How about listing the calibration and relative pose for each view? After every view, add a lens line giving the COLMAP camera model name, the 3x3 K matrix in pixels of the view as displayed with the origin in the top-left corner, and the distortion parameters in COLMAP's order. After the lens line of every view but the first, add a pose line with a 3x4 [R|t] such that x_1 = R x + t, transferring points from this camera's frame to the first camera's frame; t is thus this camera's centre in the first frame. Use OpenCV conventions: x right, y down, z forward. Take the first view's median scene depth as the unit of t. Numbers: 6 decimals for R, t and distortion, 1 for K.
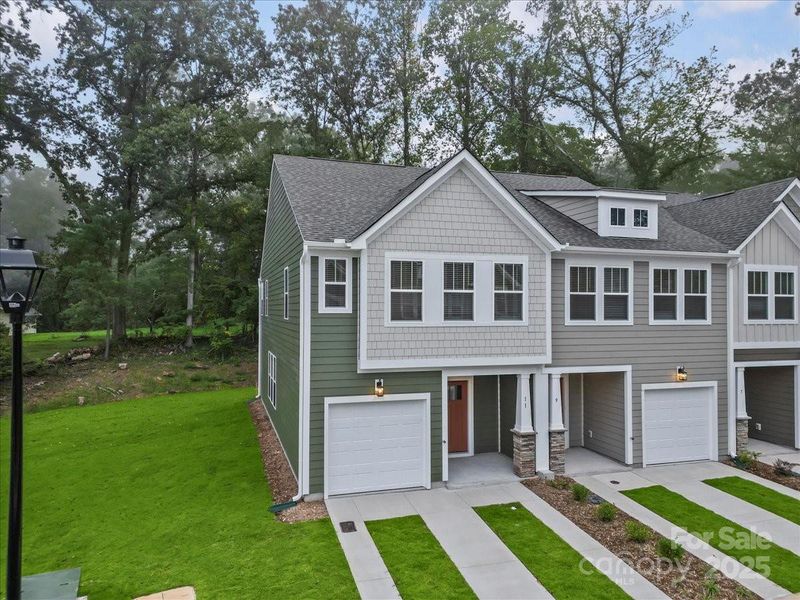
lens RADIAL K [[584.5, 0, 398.7], [0, 584.5, 295.0], [0, 0, 1]] dist [0.042743, -0.022689]
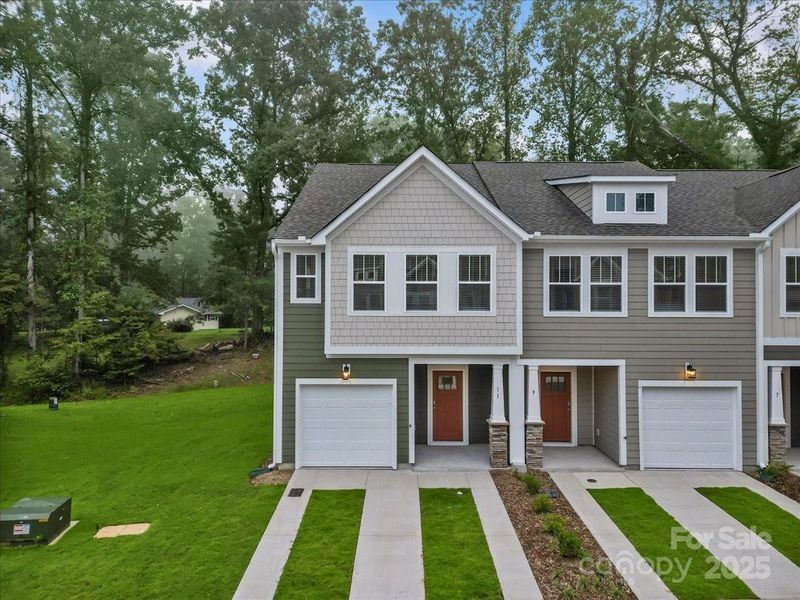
lens RADIAL K [[584.5, 0, 397.1], [0, 584.5, 296.3], [0, 0, 1]] dist [0.042743, -0.022689]
pose [[0.950950, -0.006567, -0.309276, 0.347417], [0.006122, 0.999978, -0.002407, 0.018712], [0.309285, 0.000395, 0.950969, -0.004405]]
